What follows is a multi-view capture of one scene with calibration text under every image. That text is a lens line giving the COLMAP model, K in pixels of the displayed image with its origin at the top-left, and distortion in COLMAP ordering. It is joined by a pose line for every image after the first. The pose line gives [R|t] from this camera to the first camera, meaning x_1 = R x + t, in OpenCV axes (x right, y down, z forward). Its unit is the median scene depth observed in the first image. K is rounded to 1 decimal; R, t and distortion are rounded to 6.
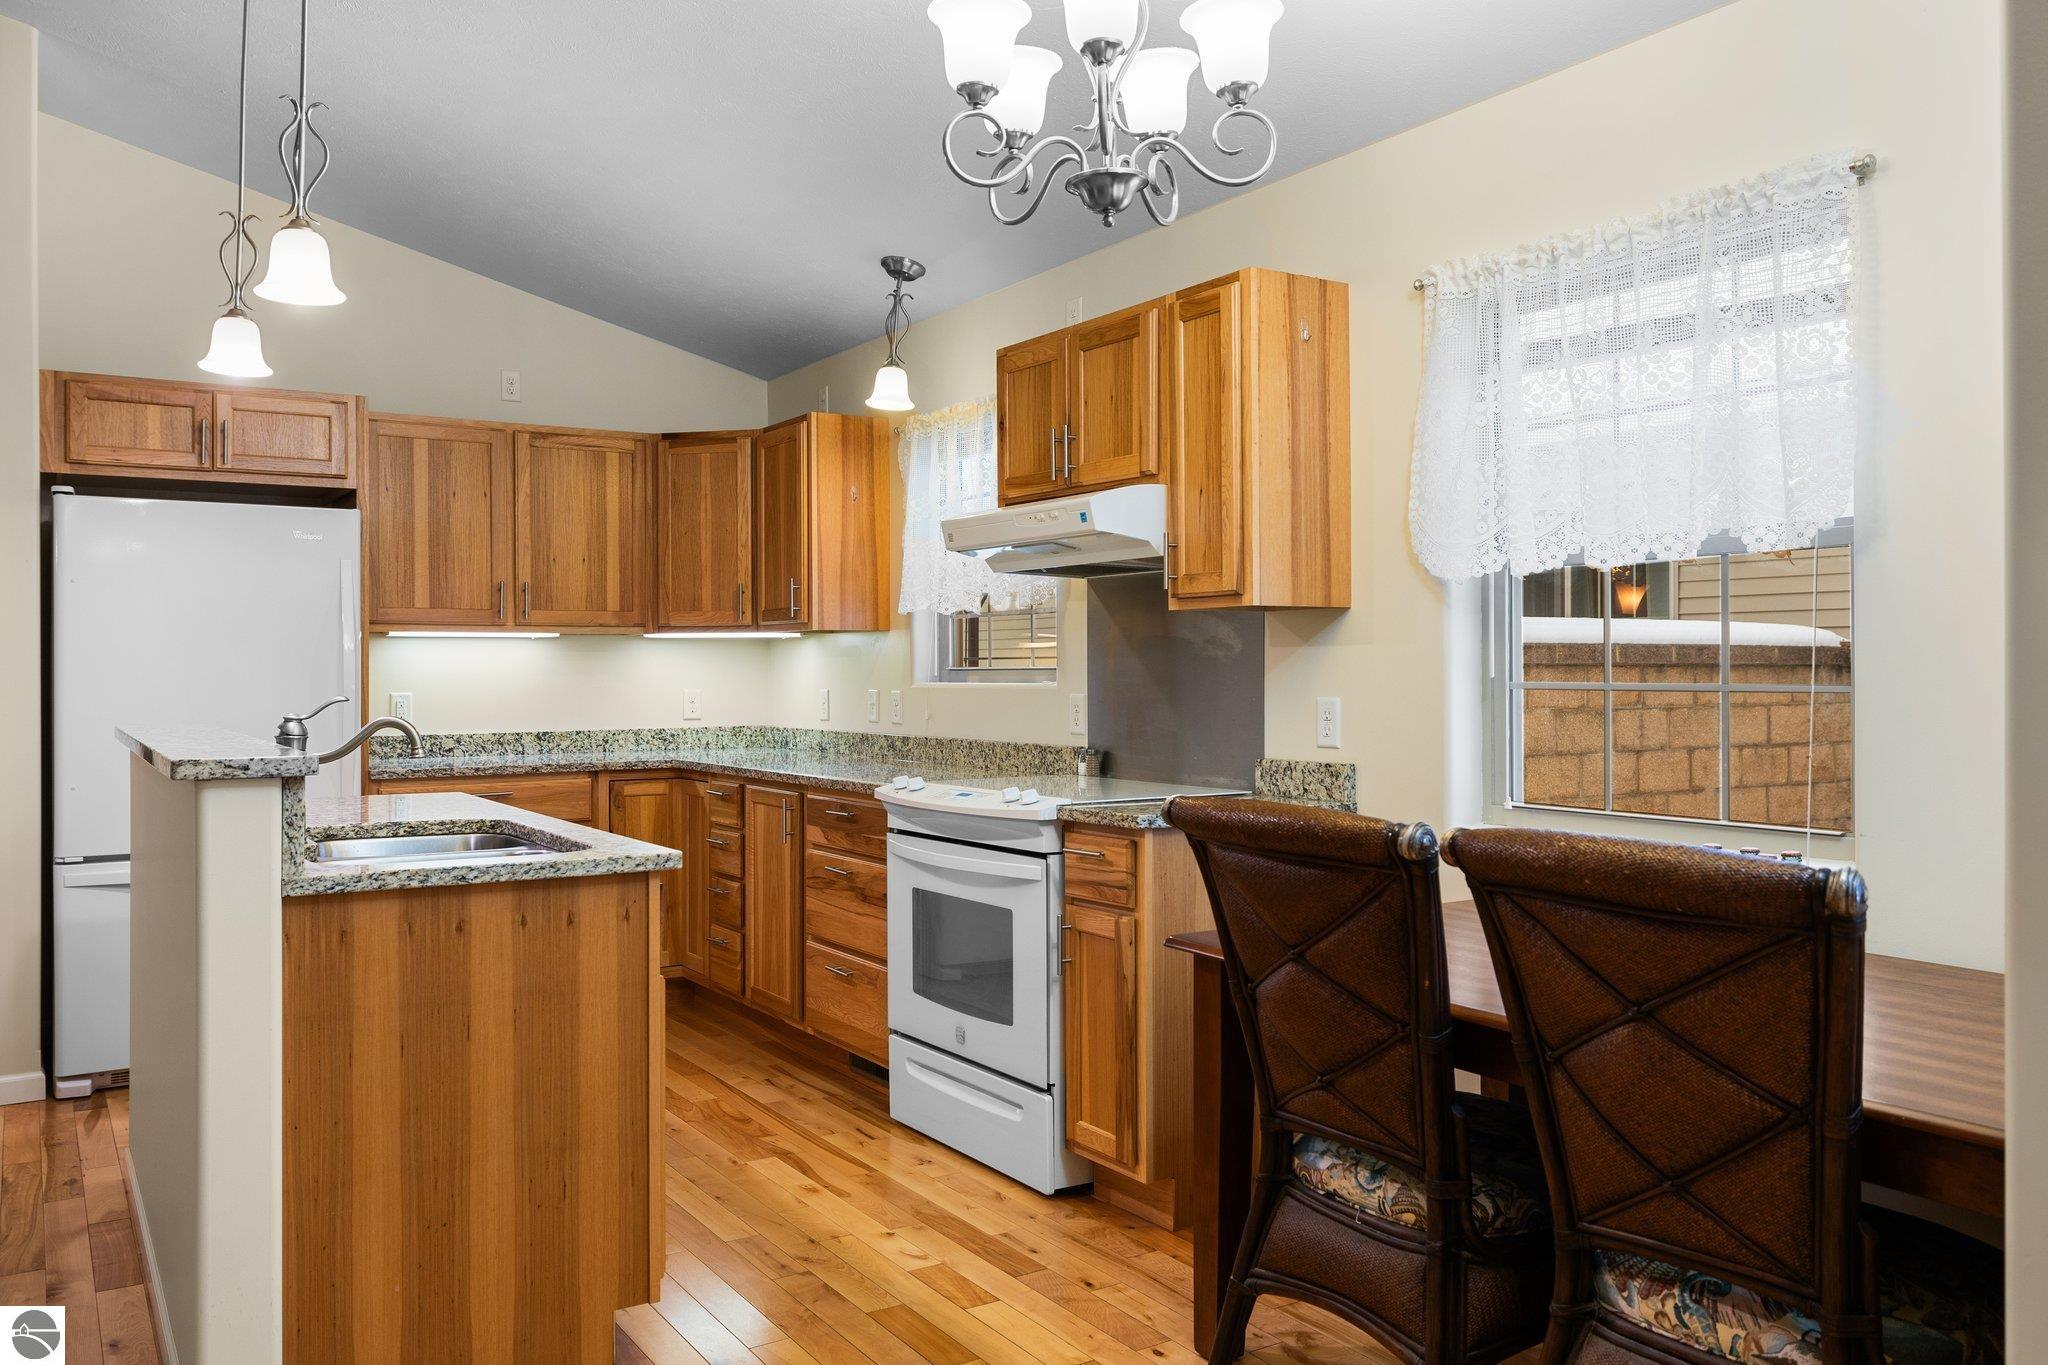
lens RADIAL K [[1553.7, 0, 1011.7], [0, 1553.7, 675.1], [0, 0, 1]] dist [-0.004066, -0.000009]
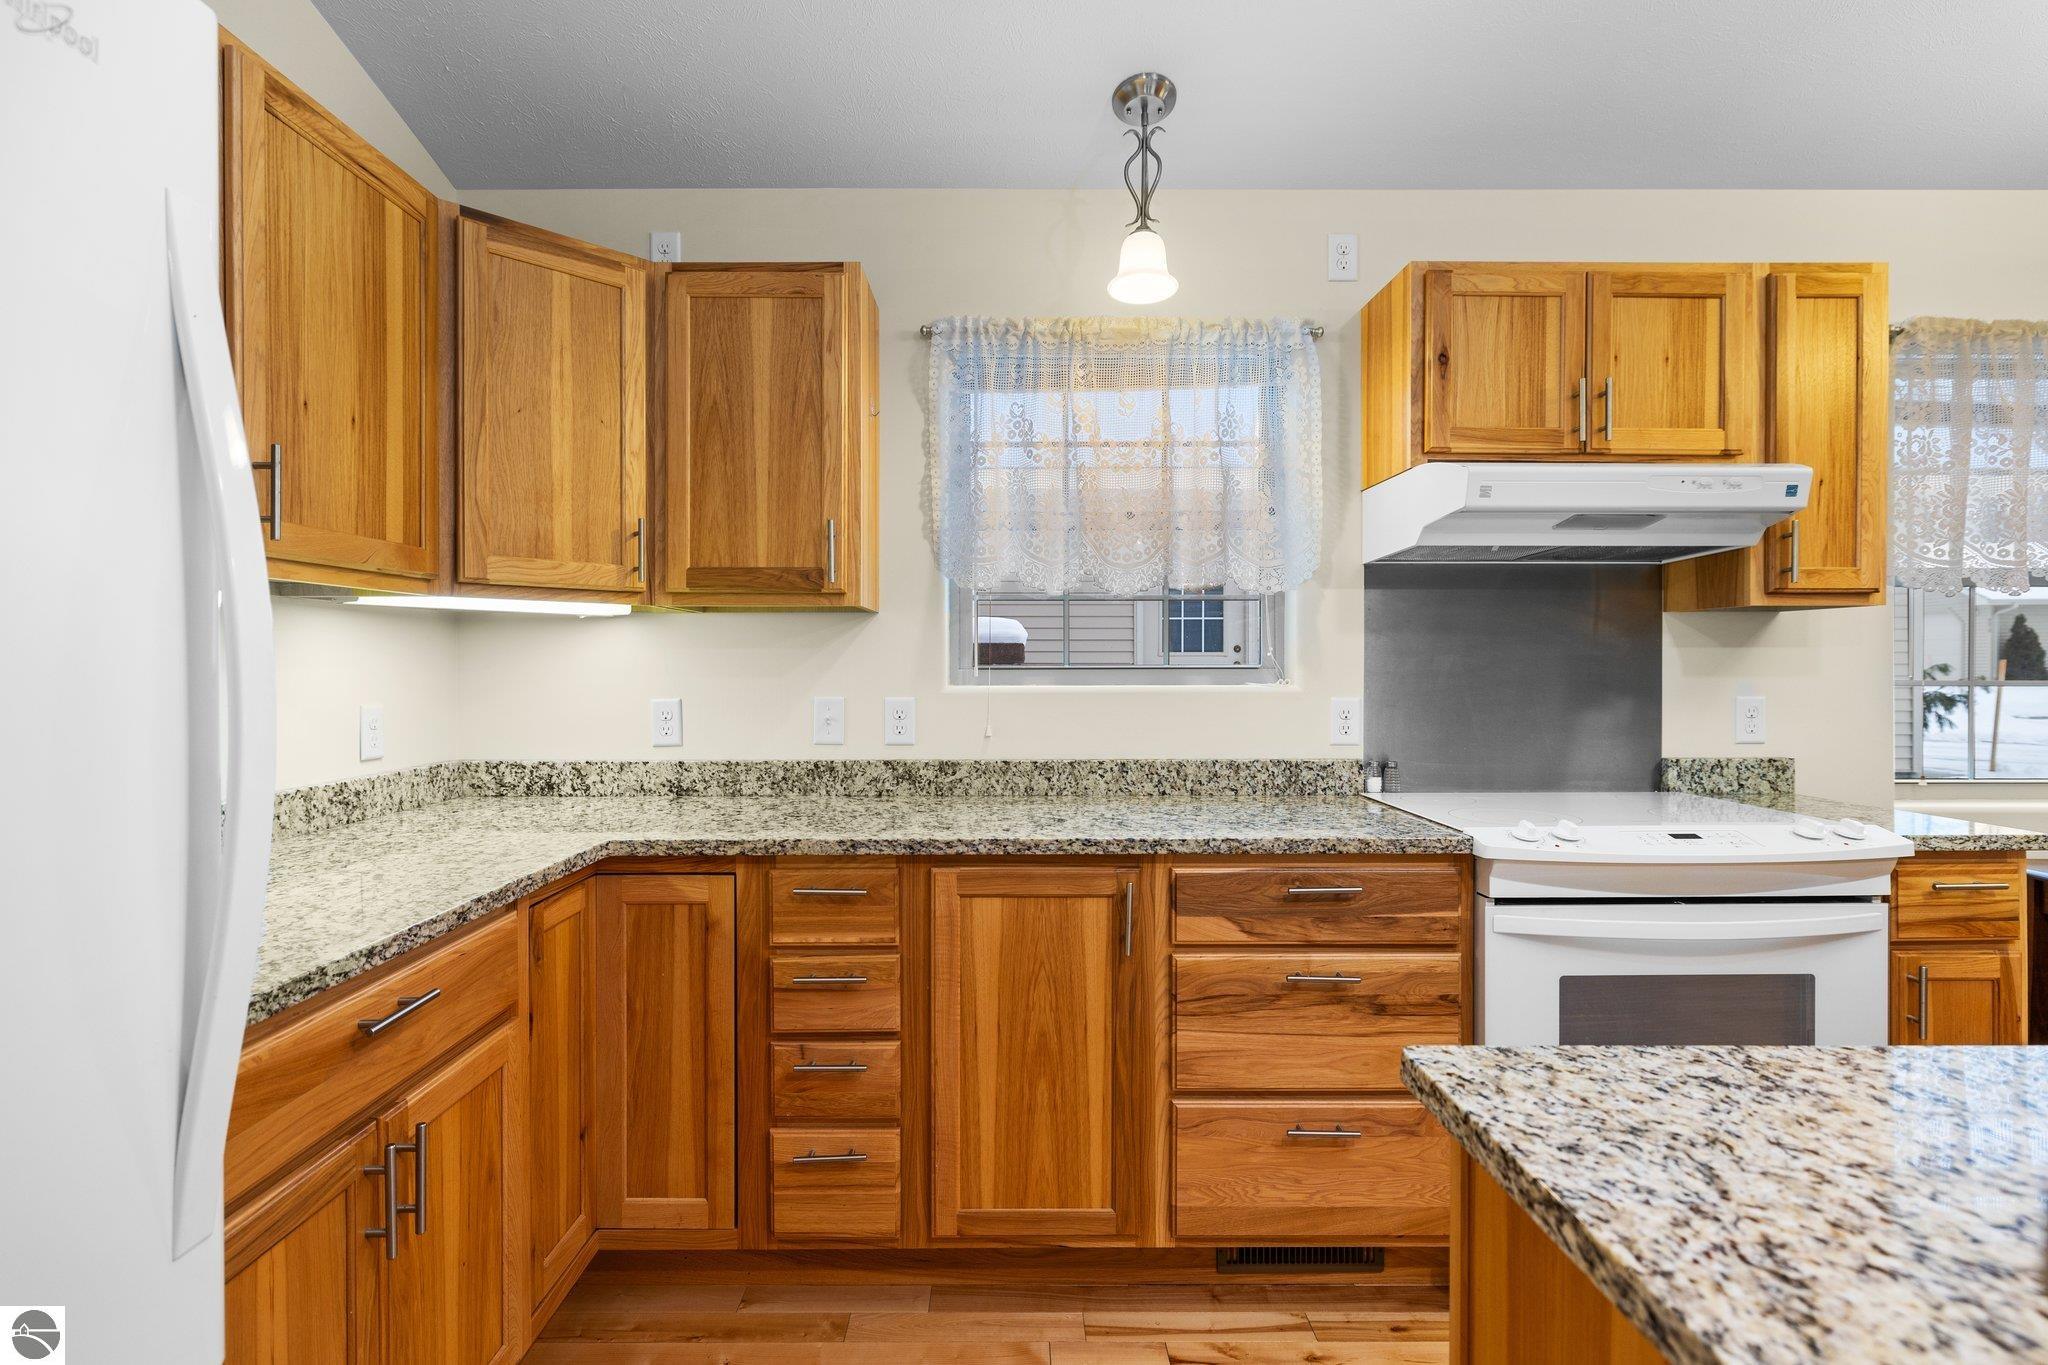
lens RADIAL K [[996.9, 0, 1009.3], [0, 996.9, 670.7], [0, 0, 1]] dist [-0.003841, -0.000182]
pose [[0.538066, -0.001580, 0.842901, -0.591589], [0.001088, 0.999999, 0.001180, -0.003915], [-0.842902, 0.000282, 0.538067, 0.983777]]
